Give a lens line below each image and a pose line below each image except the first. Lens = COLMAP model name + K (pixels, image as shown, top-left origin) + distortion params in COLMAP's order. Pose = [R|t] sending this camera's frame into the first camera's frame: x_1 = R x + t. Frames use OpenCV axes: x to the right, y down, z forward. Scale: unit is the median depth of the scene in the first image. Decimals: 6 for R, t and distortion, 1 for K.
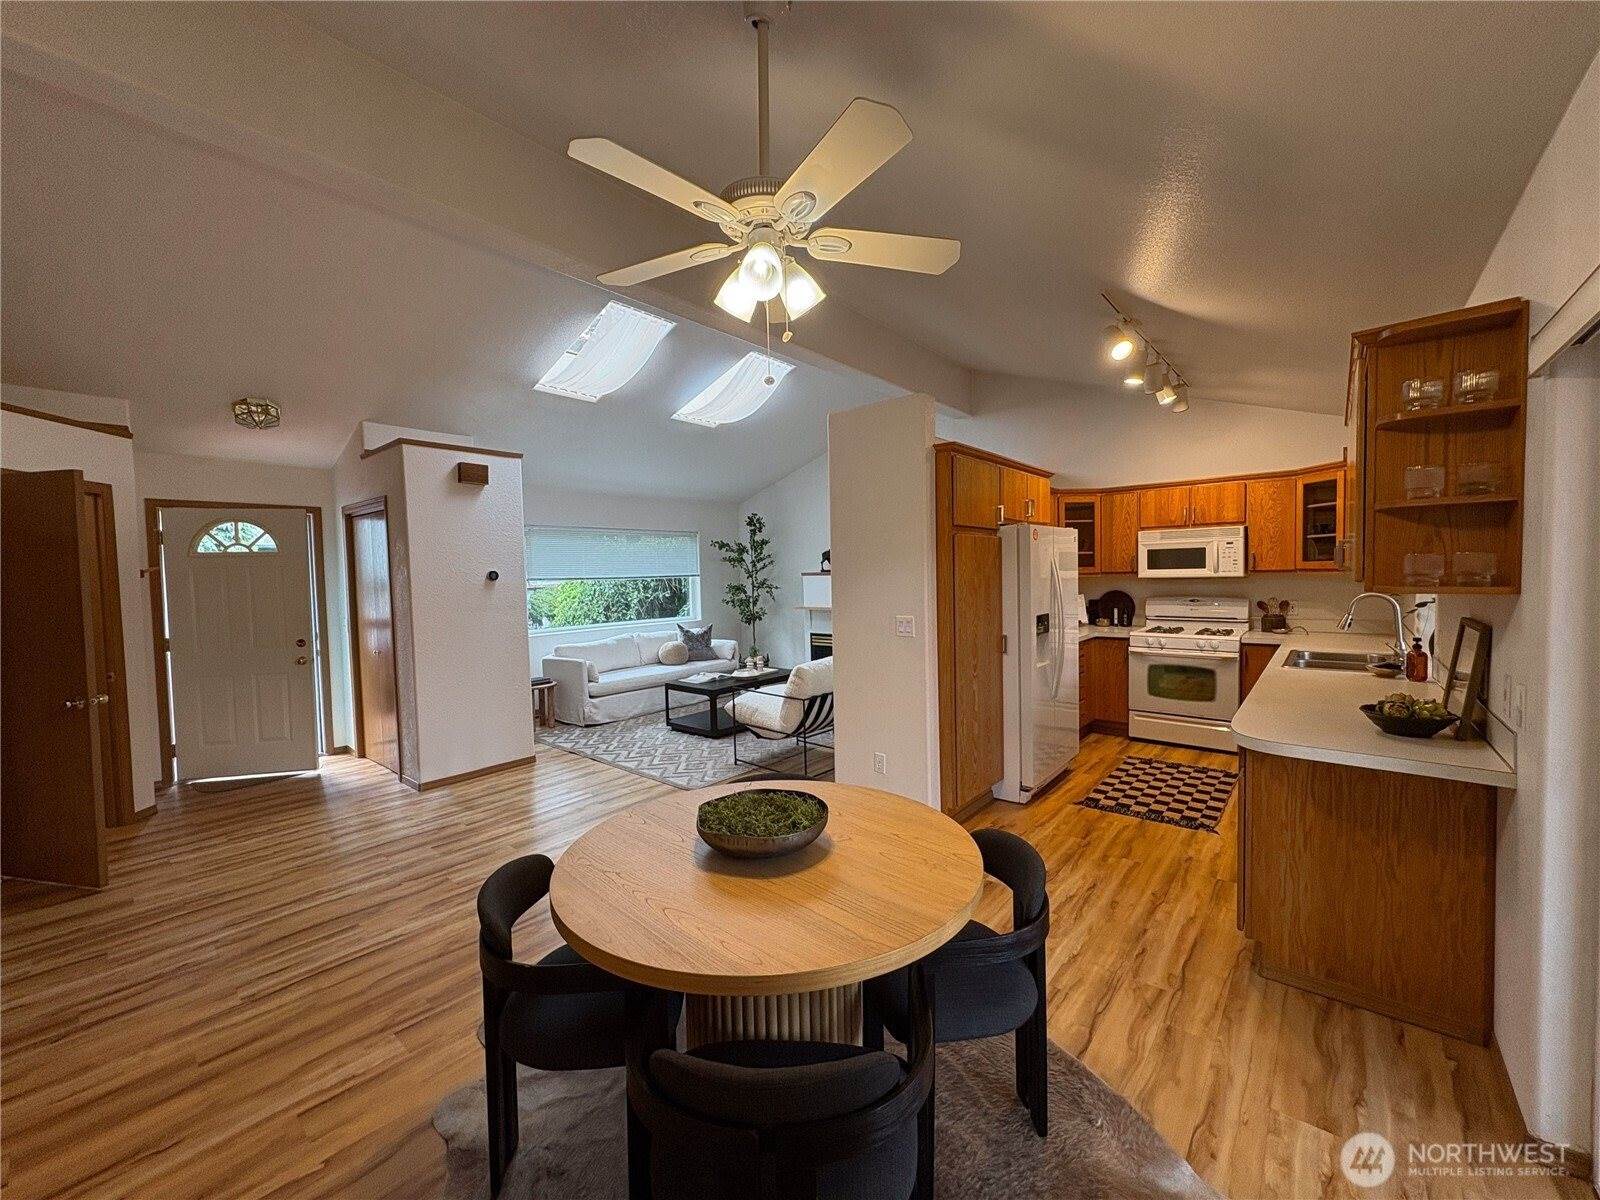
lens RADIAL K [[635.9, 0, 802.6], [0, 635.9, 597.3], [0, 0, 1]] dist [-0.000941, -0.000137]
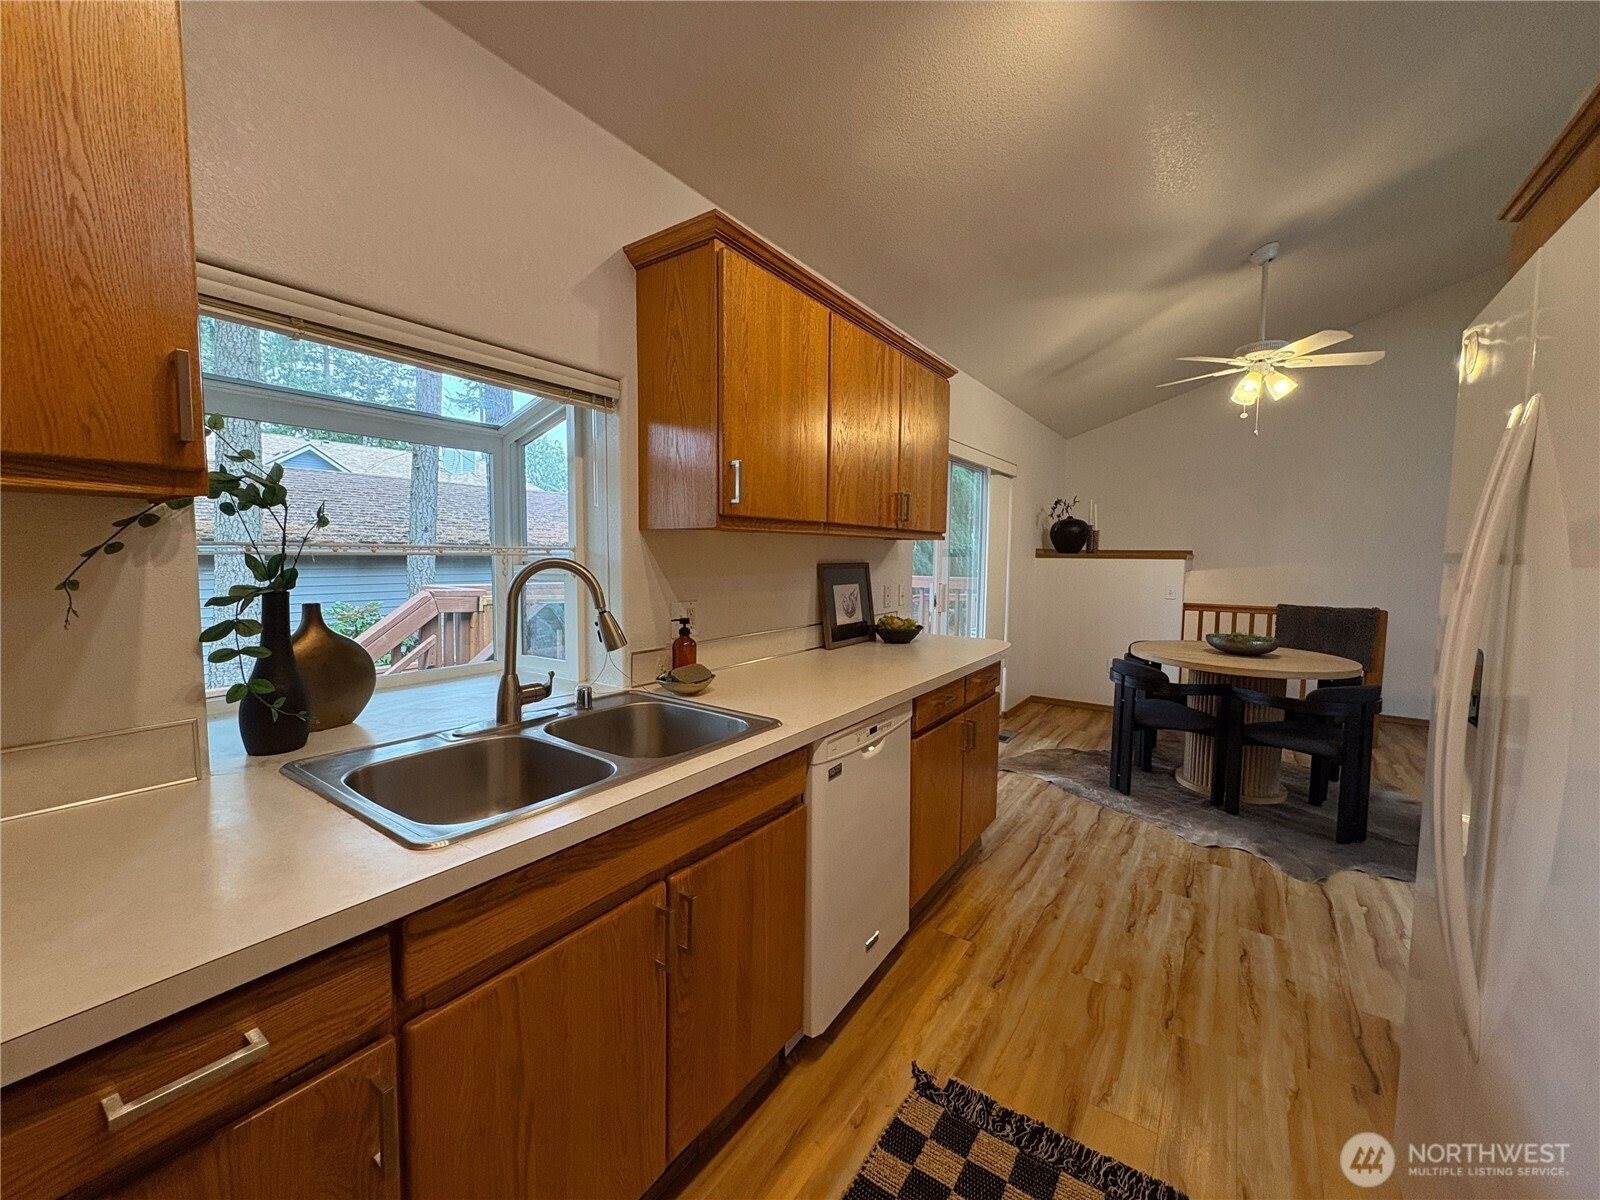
lens RADIAL K [[635.9, 0, 799.0], [0, 635.9, 596.4], [0, 0, 1]] dist [-0.000941, -0.000137]
pose [[-0.995824, 0.014867, -0.090079, 0.561526], [0.004529, 0.993482, 0.113895, -0.020495], [0.091185, 0.113012, -0.989401, 1.024671]]
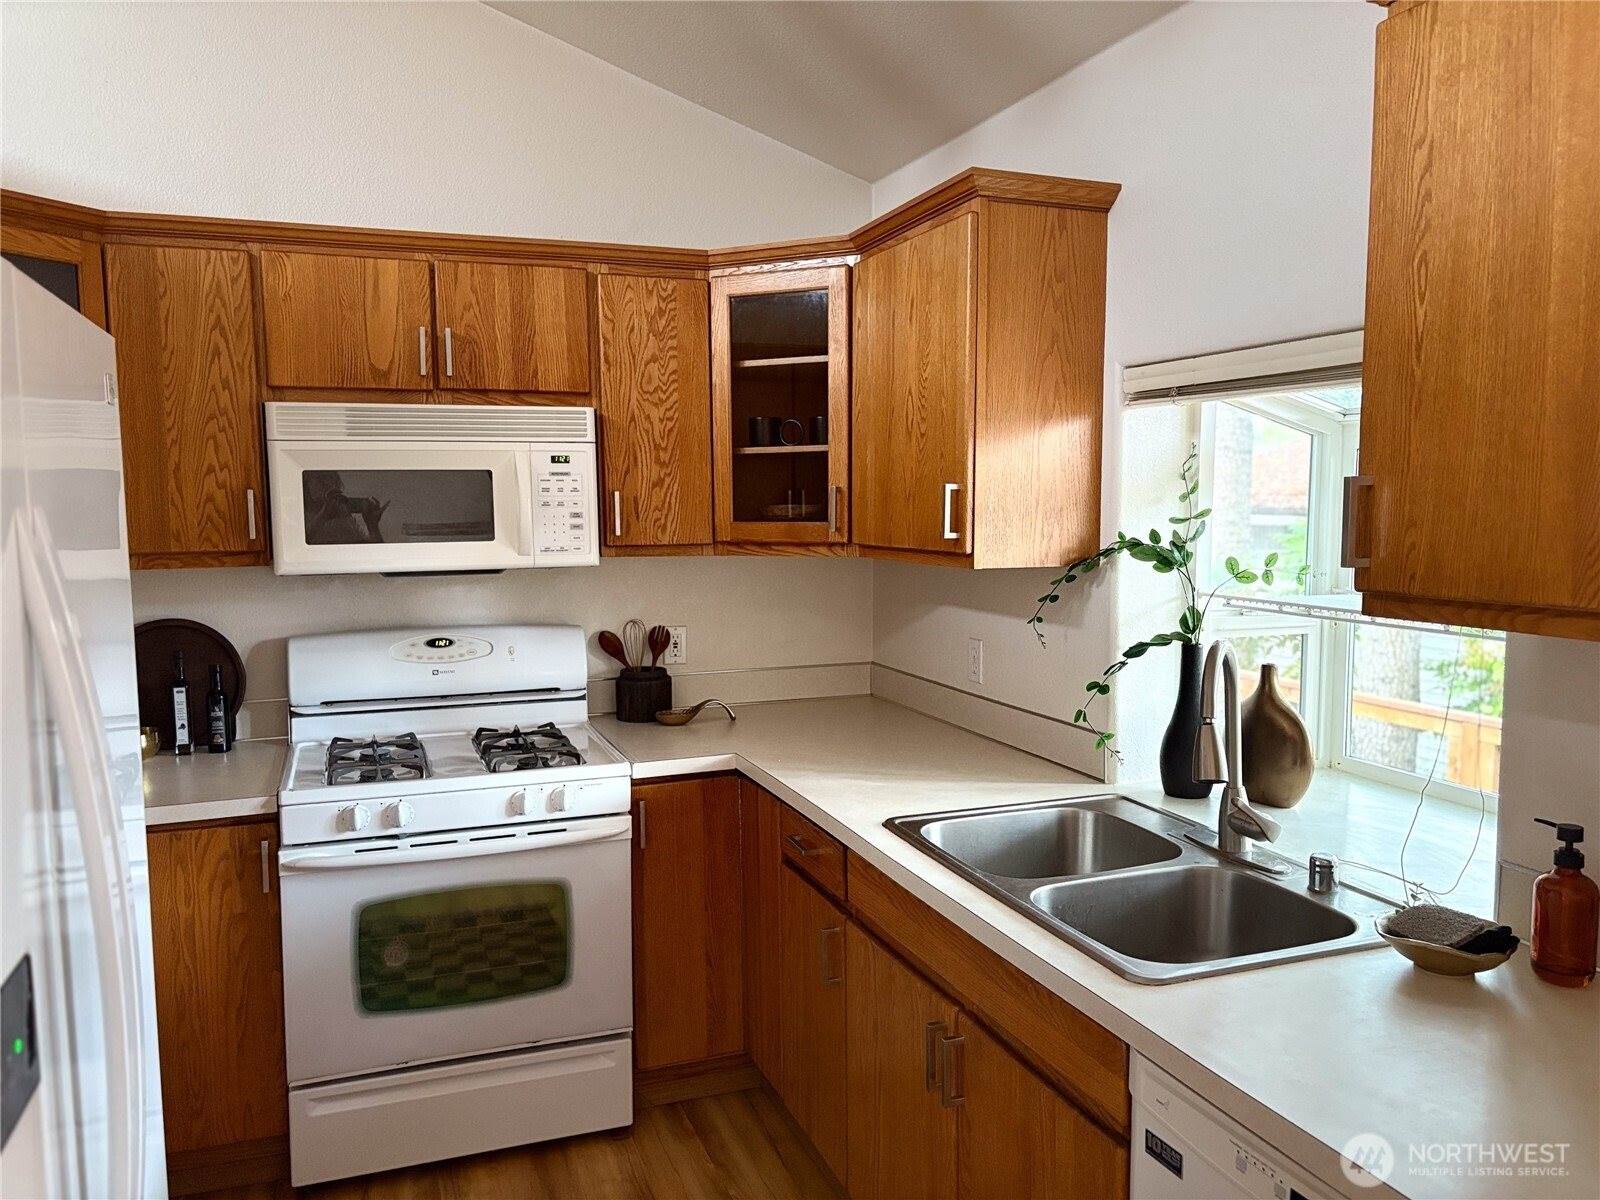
lens RADIAL K [[1210.3, 0, 805.9], [0, 1210.3, 611.9], [0, 0, 1]] dist [0.002757, 0.000744]
pose [[0.492646, -0.065449, 0.867765, 0.222274], [0.033139, 0.997855, 0.056447, -0.042672], [-0.869599, 0.000948, 0.493759, 0.635697]]
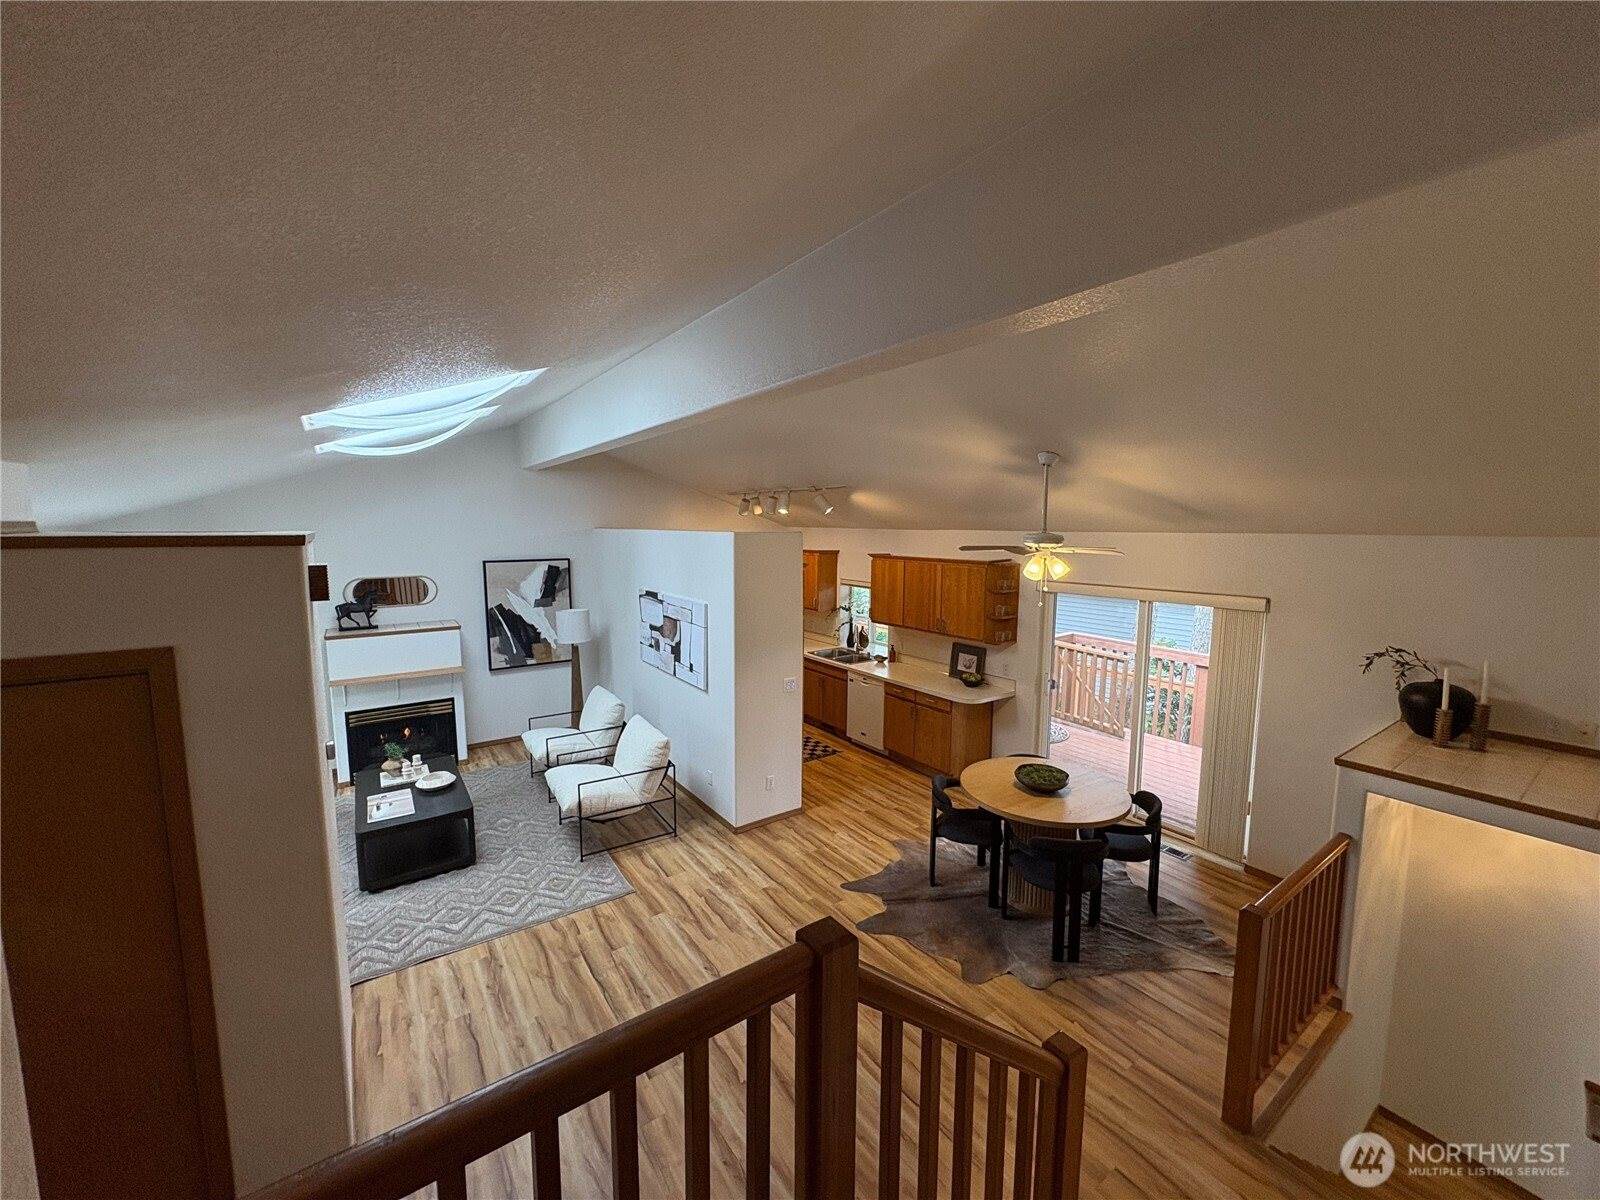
lens RADIAL K [[635.9, 0, 799.4], [0, 635.9, 596.0], [0, 0, 1]] dist [-0.000941, -0.000137]
pose [[0.258153, -0.086357, 0.962237, -0.934228], [0.030530, 0.996229, 0.081217, -0.212171], [-0.965622, 0.008411, 0.259816, 0.435018]]
